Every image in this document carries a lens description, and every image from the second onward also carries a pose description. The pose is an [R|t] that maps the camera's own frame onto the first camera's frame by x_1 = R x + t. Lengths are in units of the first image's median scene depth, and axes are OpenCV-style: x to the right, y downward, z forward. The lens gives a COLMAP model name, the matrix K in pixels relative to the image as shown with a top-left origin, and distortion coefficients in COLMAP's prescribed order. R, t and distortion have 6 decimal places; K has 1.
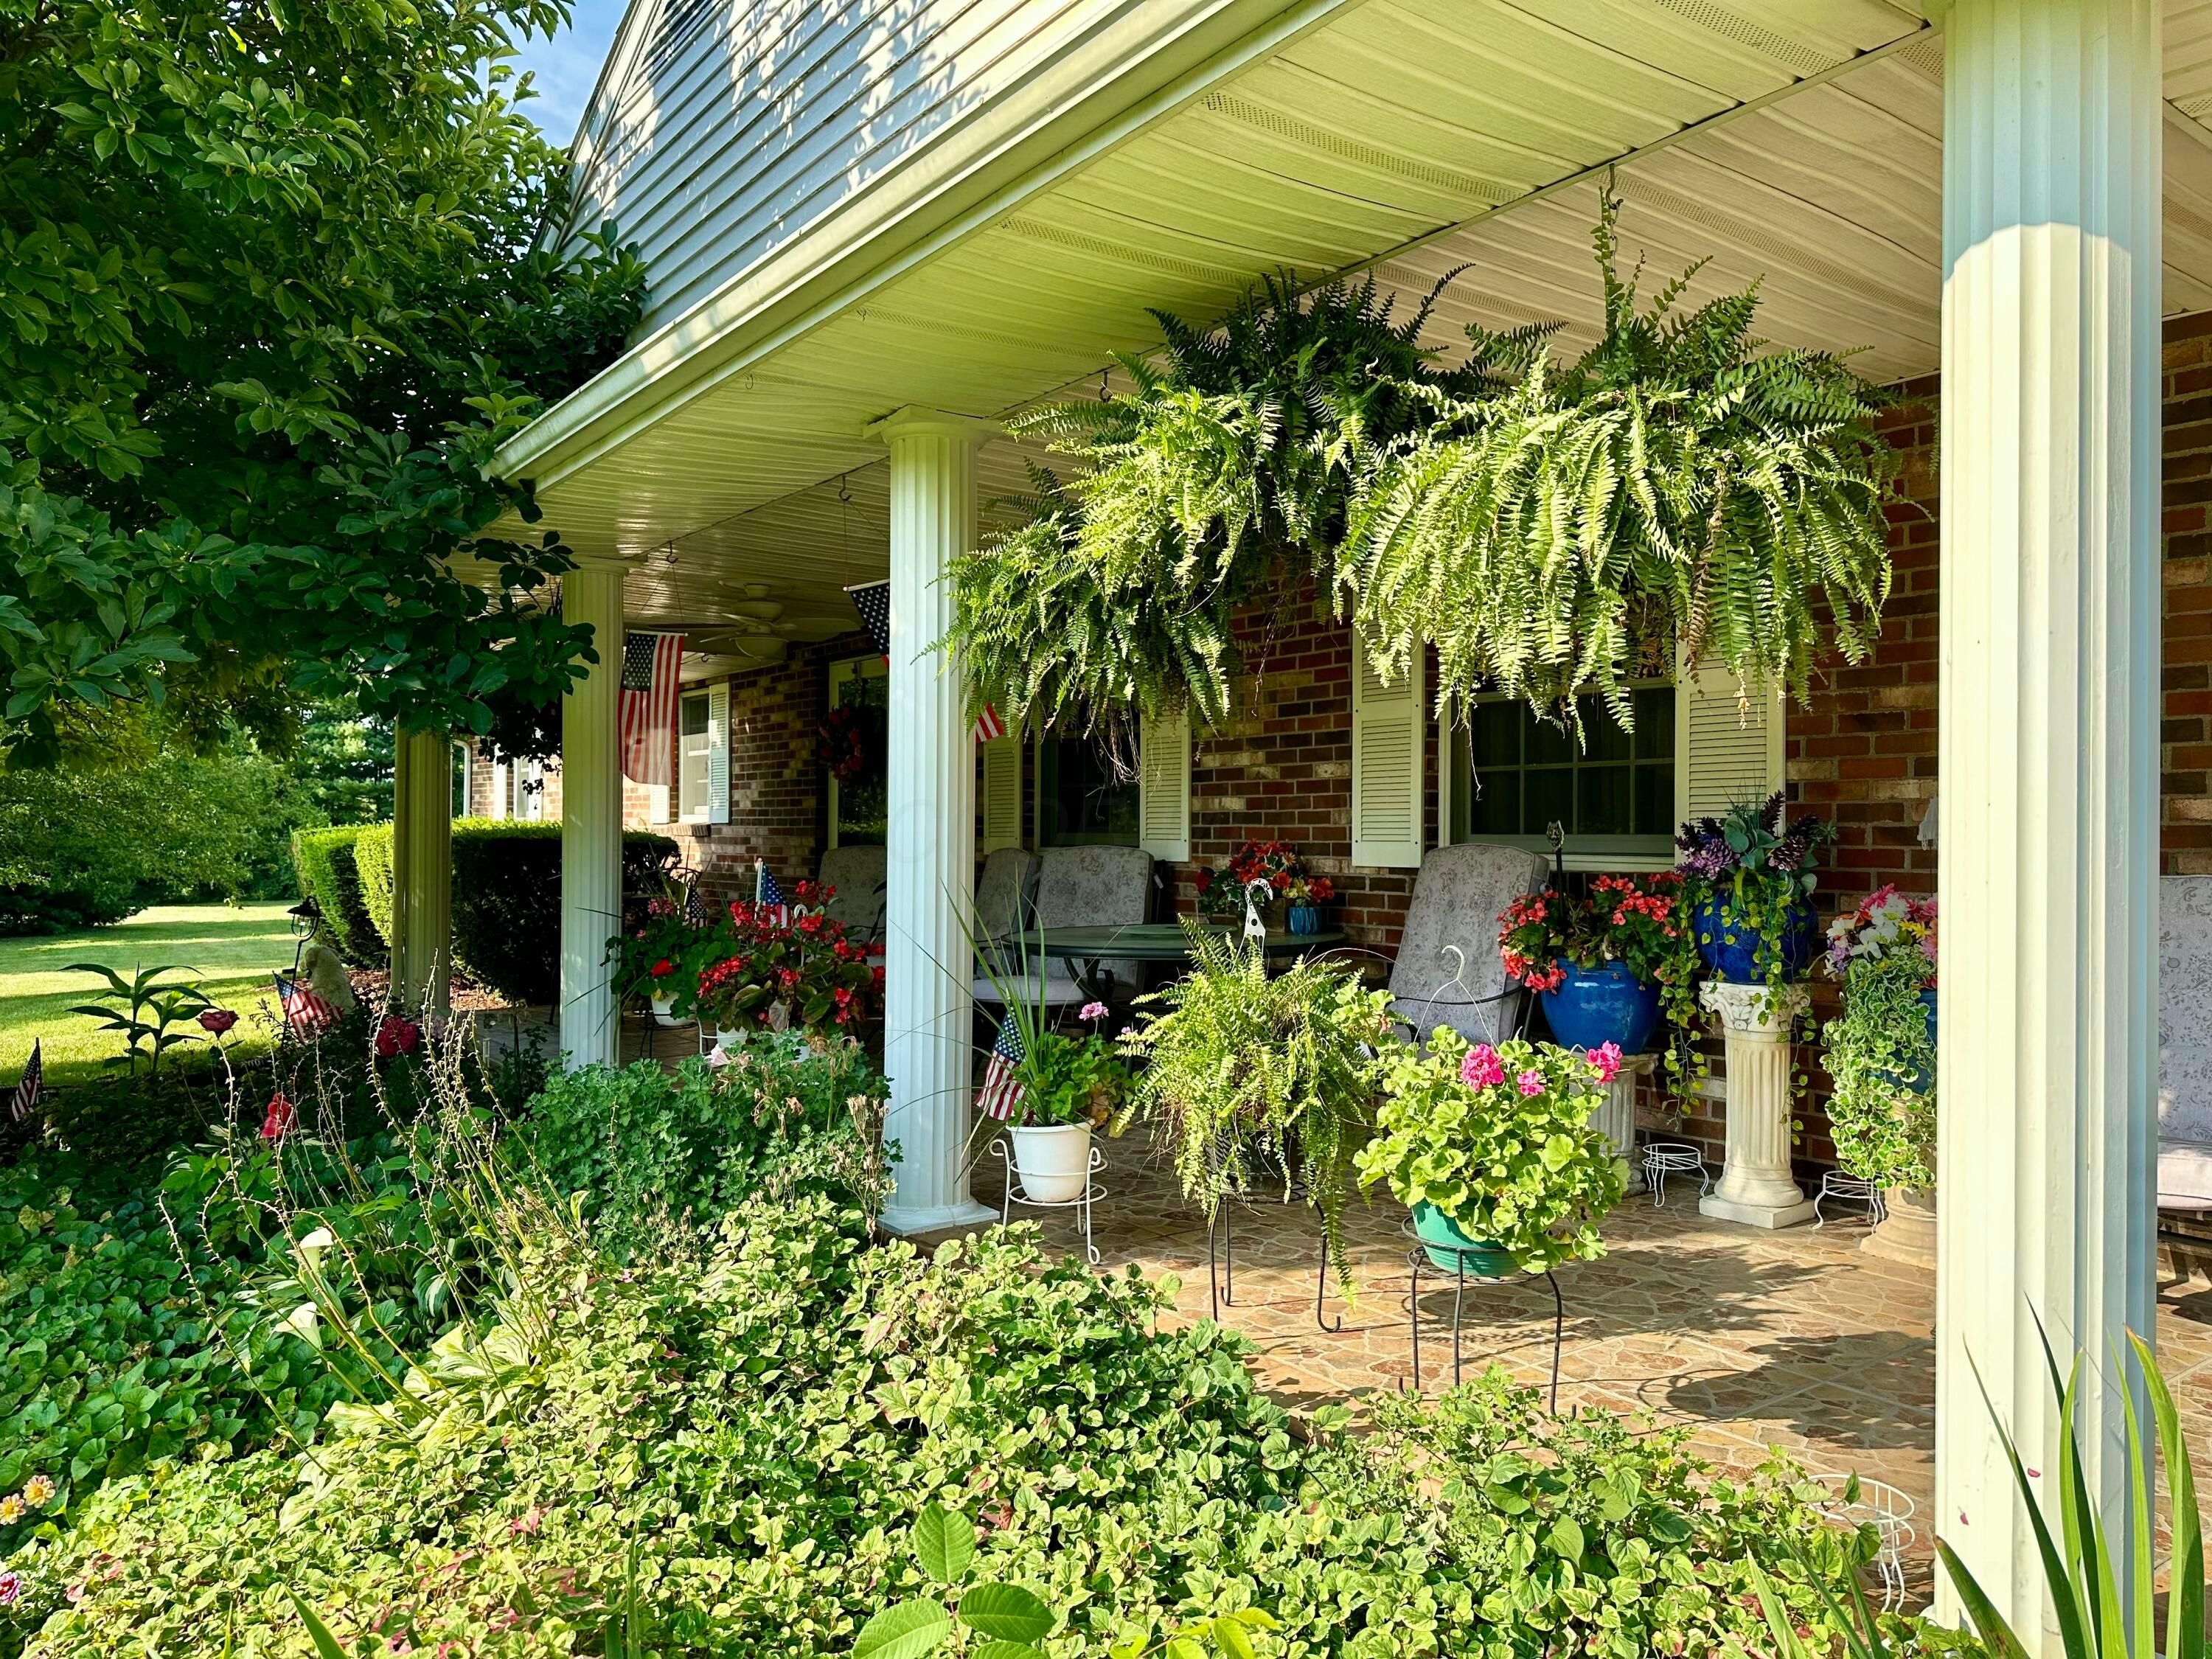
lens RADIAL K [[1574.7, 0, 1096.7], [0, 1574.7, 834.8], [0, 0, 1]] dist [0.079895, -0.000643]
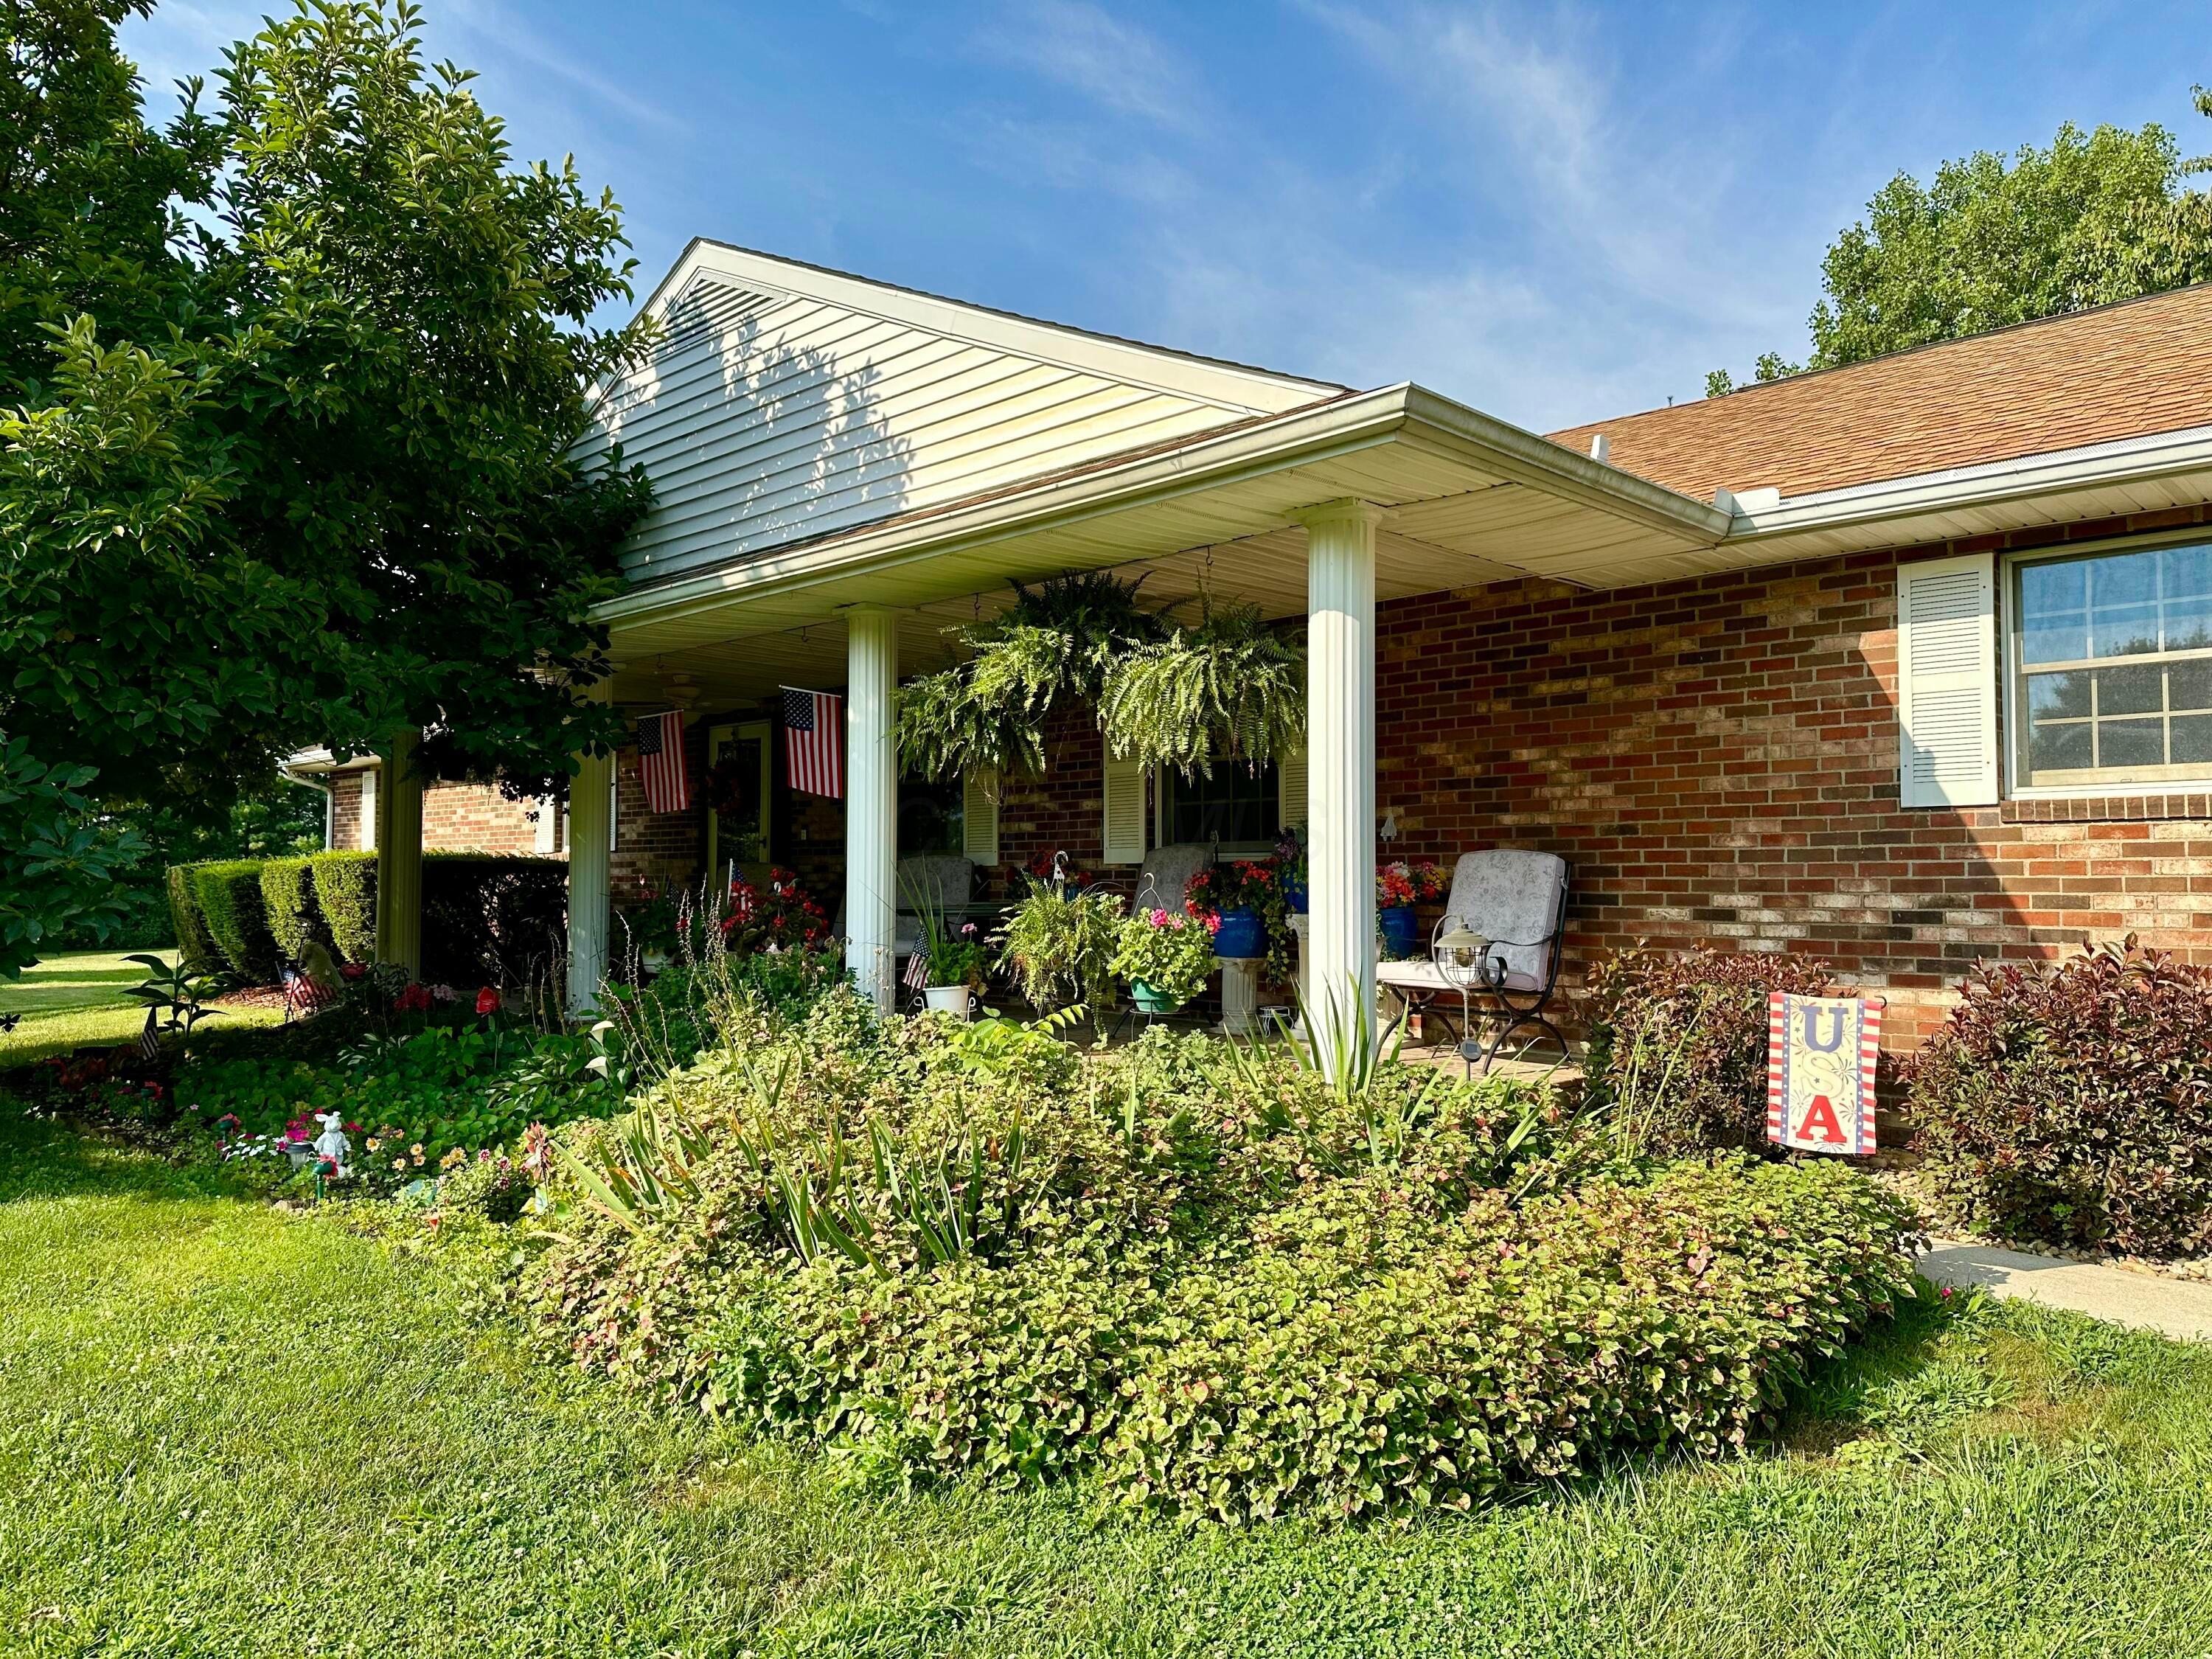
lens RADIAL K [[1574.7, 0, 1096.7], [0, 1574.7, 834.8], [0, 0, 1]] dist [0.079895, -0.000643]
pose [[0.987432, -0.000409, 0.158047, -0.186418], [0.005502, 0.999479, -0.031788, 0.076848], [-0.157952, 0.032258, 0.986920, -1.101521]]
